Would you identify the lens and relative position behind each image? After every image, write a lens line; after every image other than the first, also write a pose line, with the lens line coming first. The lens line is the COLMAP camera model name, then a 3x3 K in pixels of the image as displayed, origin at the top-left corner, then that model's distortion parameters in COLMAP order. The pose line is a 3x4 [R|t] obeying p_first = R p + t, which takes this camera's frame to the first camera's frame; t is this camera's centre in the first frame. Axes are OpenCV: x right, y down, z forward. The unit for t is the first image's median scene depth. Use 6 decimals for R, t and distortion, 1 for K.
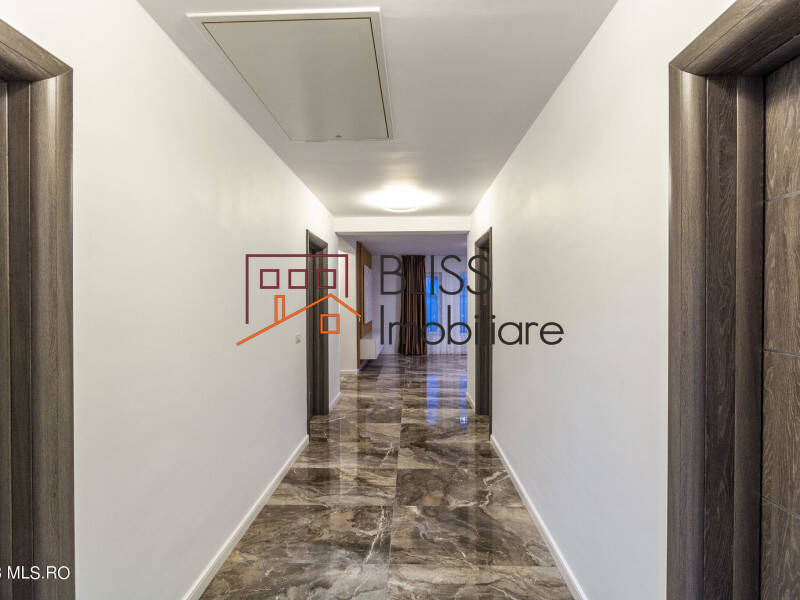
lens RADIAL K [[395.7, 0, 401.7], [0, 395.7, 303.6], [0, 0, 1]] dist [0.003426, -0.000720]
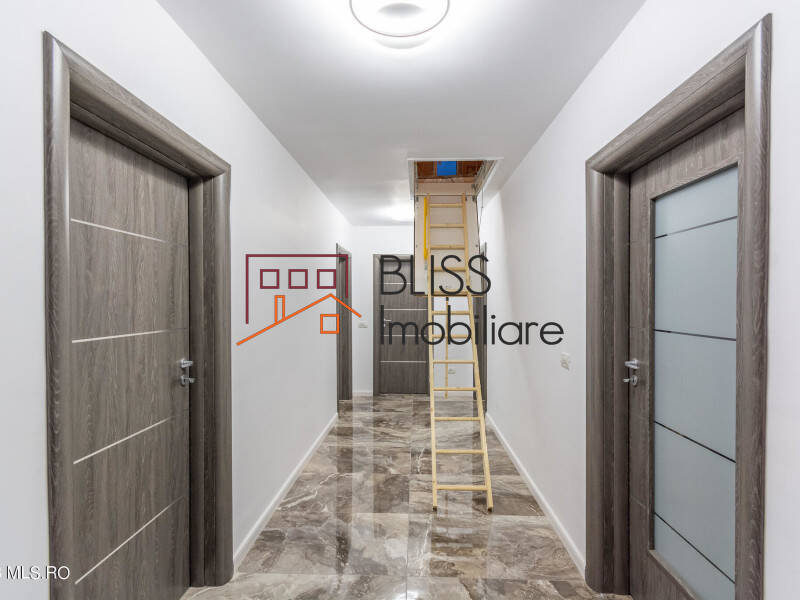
lens RADIAL K [[390.2, 0, 402.1], [0, 390.2, 303.6], [0, 0, 1]] dist [0.002749, 0.000048]
pose [[-0.999938, 0.007348, 0.008375, -0.008450], [0.007488, 0.999831, 0.016815, -0.020689], [-0.008250, 0.016877, -0.999824, 2.049057]]
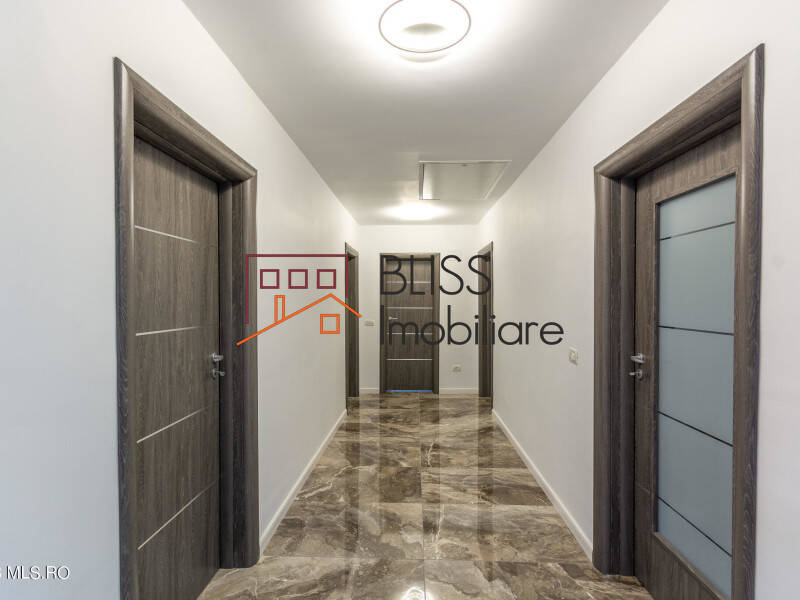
lens RADIAL K [[395.7, 0, 401.7], [0, 395.7, 303.6], [0, 0, 1]] dist [0.003426, -0.000720]
pose [[-0.999935, 0.006583, 0.009336, 0.023956], [0.006772, 0.999768, 0.020424, -0.020402], [-0.009199, 0.020486, -0.999748, 2.098057]]
